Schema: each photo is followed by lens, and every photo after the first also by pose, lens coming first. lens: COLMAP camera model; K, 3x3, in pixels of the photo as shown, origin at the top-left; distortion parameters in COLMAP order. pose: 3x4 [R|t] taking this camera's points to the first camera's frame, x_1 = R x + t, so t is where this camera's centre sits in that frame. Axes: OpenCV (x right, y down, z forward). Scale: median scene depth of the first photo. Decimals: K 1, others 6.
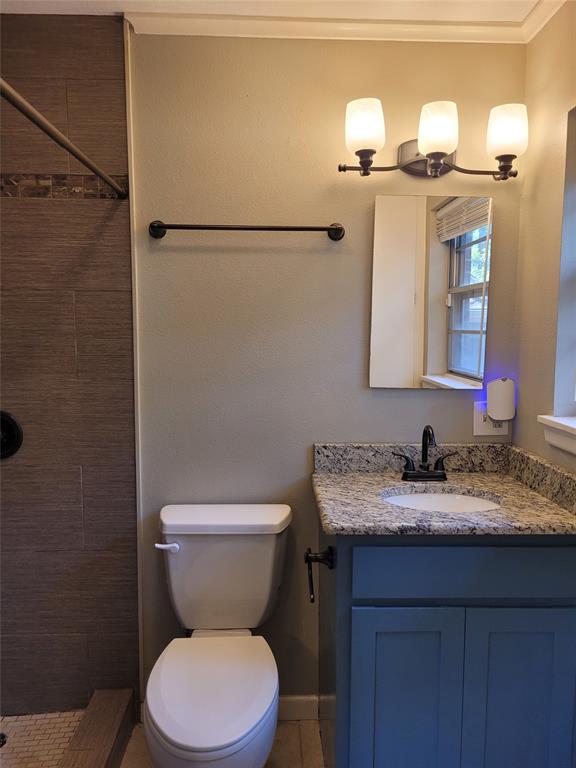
lens RADIAL K [[577.0, 0, 286.4], [0, 577.0, 379.7], [0, 0, 1]] dist [0.049805, -0.050796]
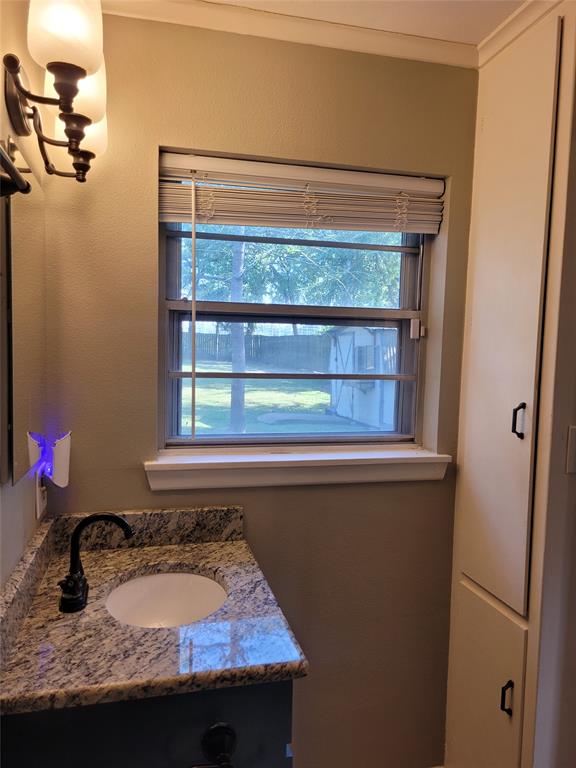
lens RADIAL K [[577.0, 0, 287.6], [0, 577.0, 385.6], [0, 0, 1]] dist [0.049805, -0.050796]
pose [[-0.212636, -0.069429, 0.974662, -0.438461], [0.065754, 0.994195, 0.085166, -0.110241], [-0.974917, 0.082197, -0.206836, 0.832556]]
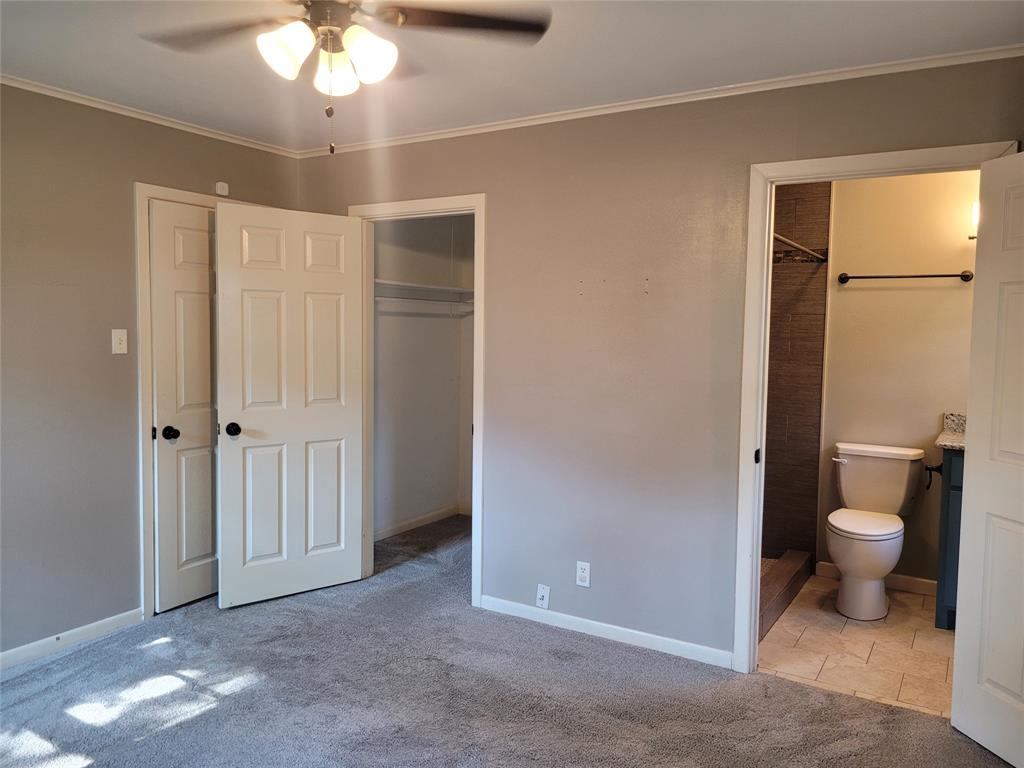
lens RADIAL K [[769.3, 0, 517.5], [0, 769.3, 376.2], [0, 0, 1]] dist [0.049805, -0.050796]
pose [[0.840086, 0.045368, -0.540553, 0.220933], [-0.065612, 0.997679, -0.018236, 0.135203], [0.538471, 0.050787, 0.841112, -1.443587]]
